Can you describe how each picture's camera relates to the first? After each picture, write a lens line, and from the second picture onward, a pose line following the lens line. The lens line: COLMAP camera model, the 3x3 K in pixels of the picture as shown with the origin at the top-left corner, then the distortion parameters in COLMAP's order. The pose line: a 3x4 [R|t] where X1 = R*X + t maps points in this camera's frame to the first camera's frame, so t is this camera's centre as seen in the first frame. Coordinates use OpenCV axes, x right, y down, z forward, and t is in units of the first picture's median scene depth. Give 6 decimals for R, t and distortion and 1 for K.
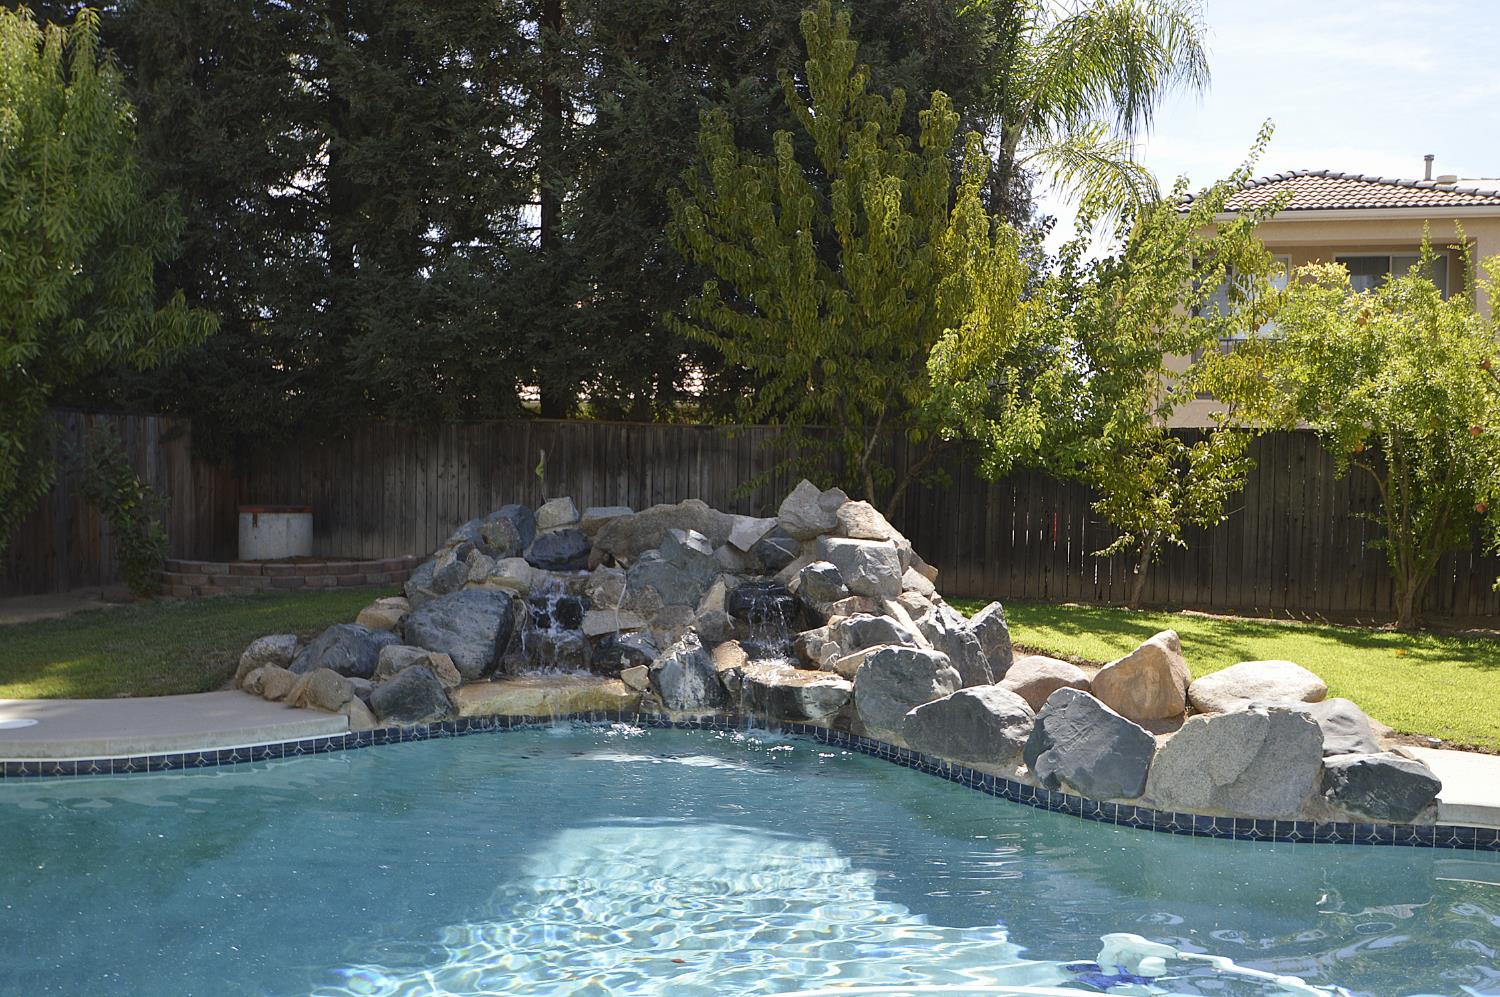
lens RADIAL K [[1245.8, 0, 755.2], [0, 1245.8, 501.5], [0, 0, 1]] dist [-0.052035, -0.006569]
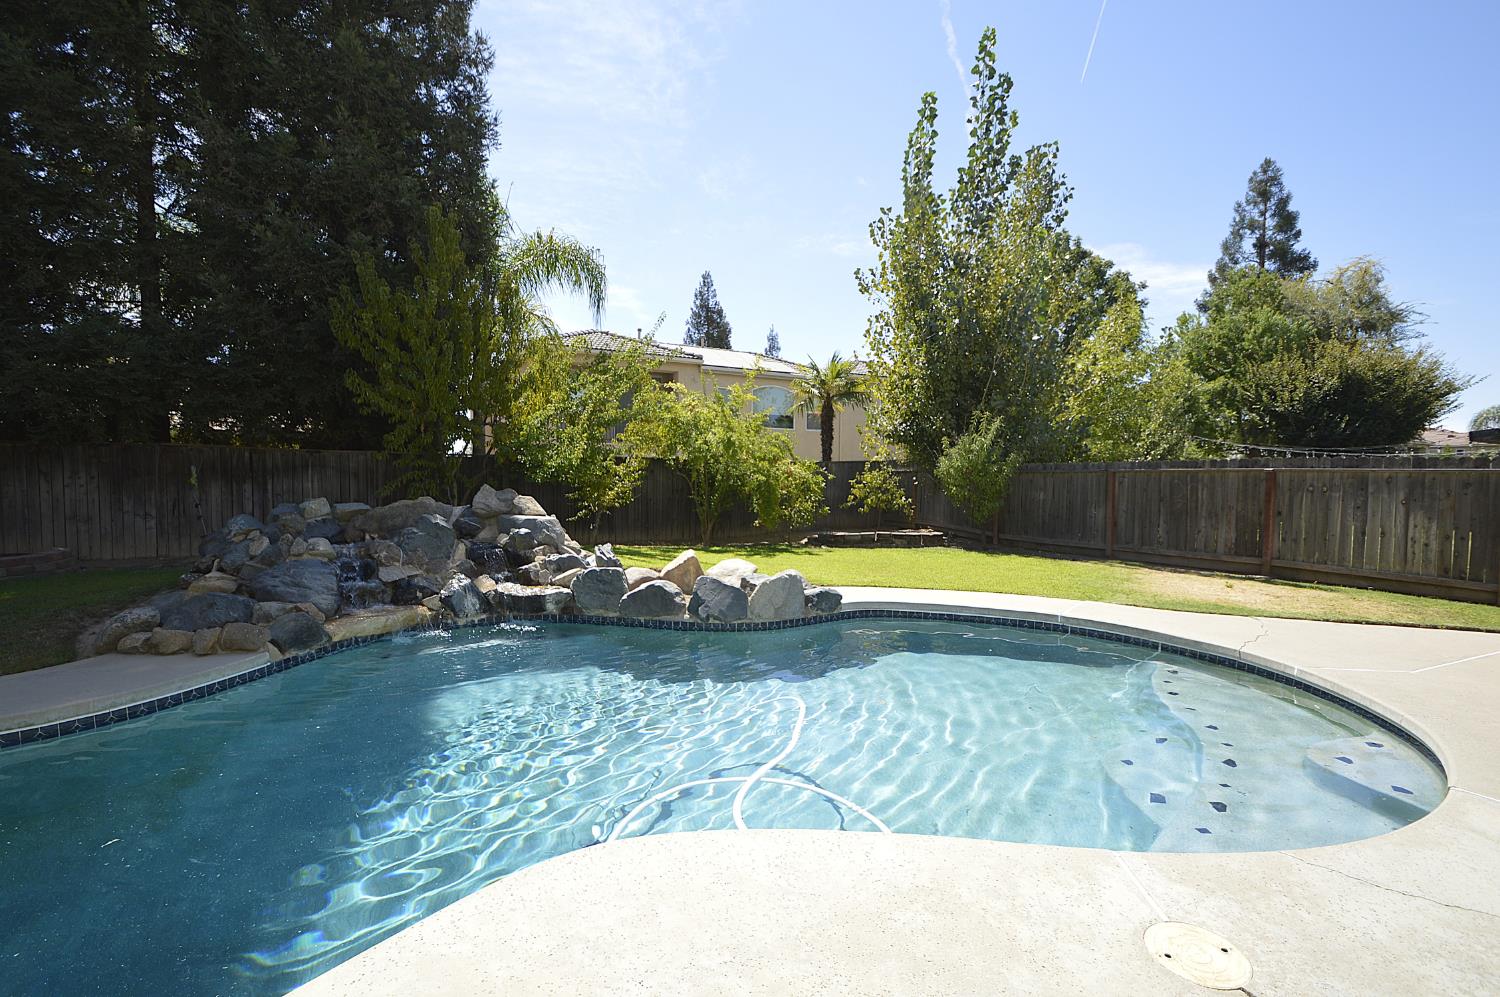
lens RADIAL K [[661.7, 0, 737.7], [0, 661.7, 510.2], [0, 0, 1]] dist [0.001074, -0.009703]
pose [[0.747211, -0.038902, 0.663448, -0.367989], [0.022308, 0.999191, 0.033465, -0.004280], [-0.664213, -0.010205, 0.747474, 0.057211]]
